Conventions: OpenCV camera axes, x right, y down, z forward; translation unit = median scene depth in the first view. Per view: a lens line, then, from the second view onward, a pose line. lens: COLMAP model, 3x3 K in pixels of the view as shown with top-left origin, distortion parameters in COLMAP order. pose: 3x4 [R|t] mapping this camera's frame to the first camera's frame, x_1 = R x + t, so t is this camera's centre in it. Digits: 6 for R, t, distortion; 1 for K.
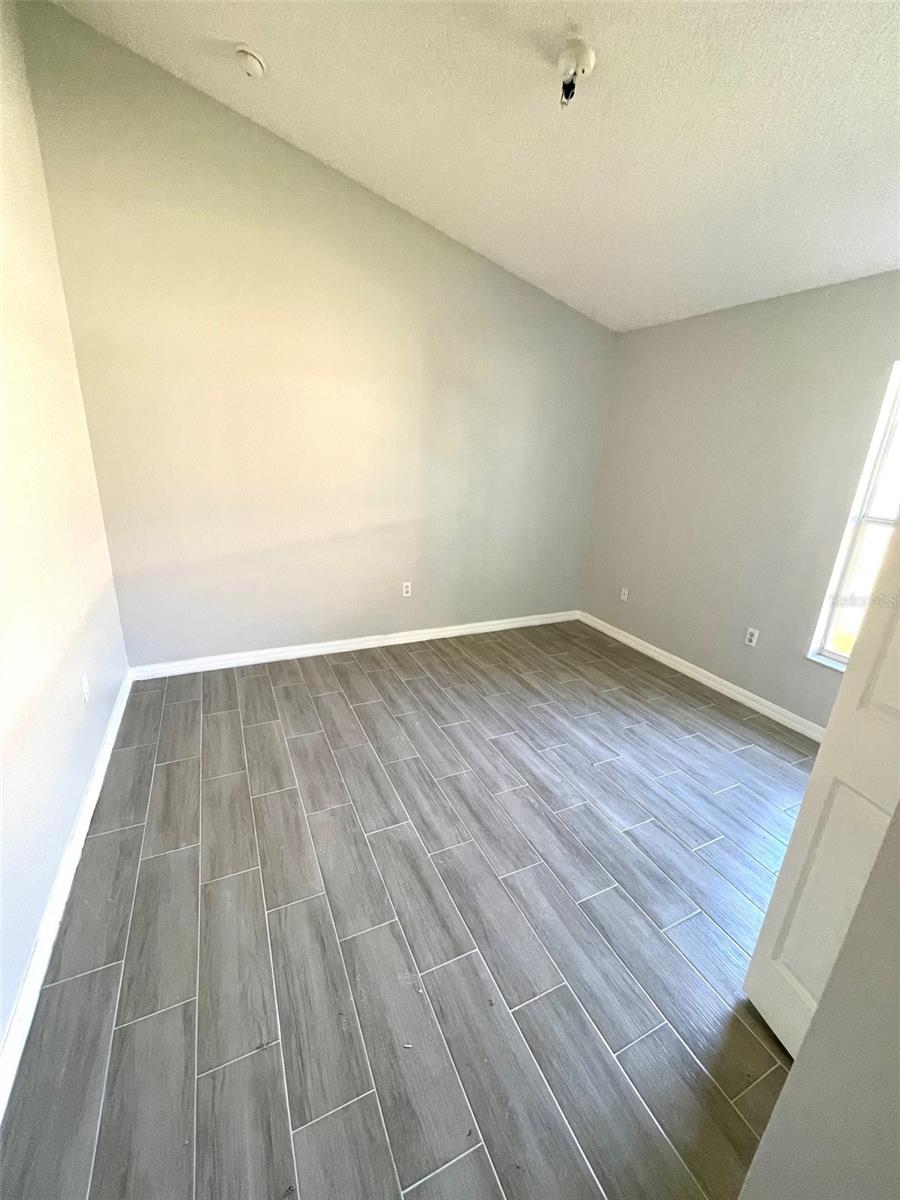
lens RADIAL K [[484.0, 0, 451.0], [0, 484.0, 599.8], [0, 0, 1]] dist [0.002767, 0.000415]
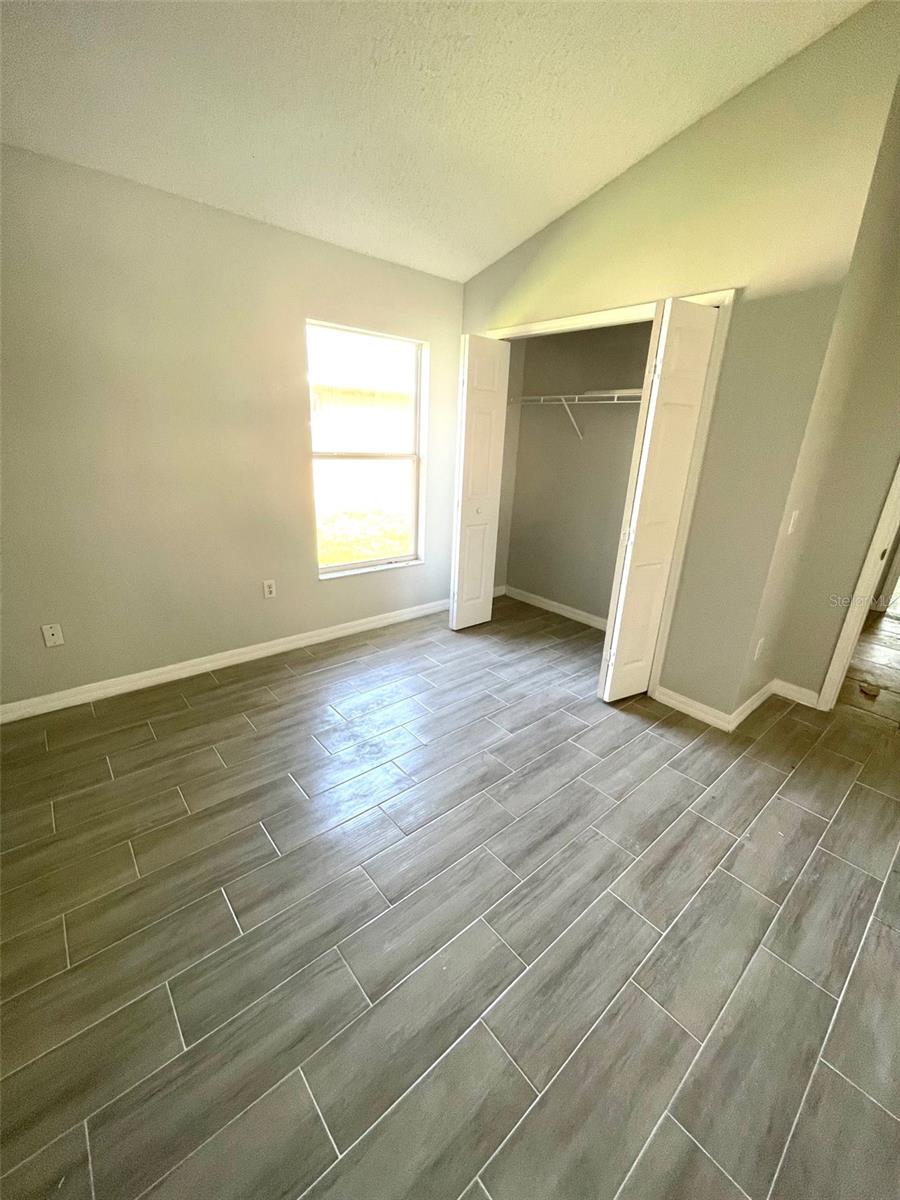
lens RADIAL K [[484.0, 0, 449.8], [0, 484.0, 599.4], [0, 0, 1]] dist [0.002767, 0.000415]
pose [[-0.256181, -0.374196, 0.891262, -0.510066], [0.246265, 0.866341, 0.434519, -0.340817], [-0.934732, 0.330802, -0.129789, 1.105668]]
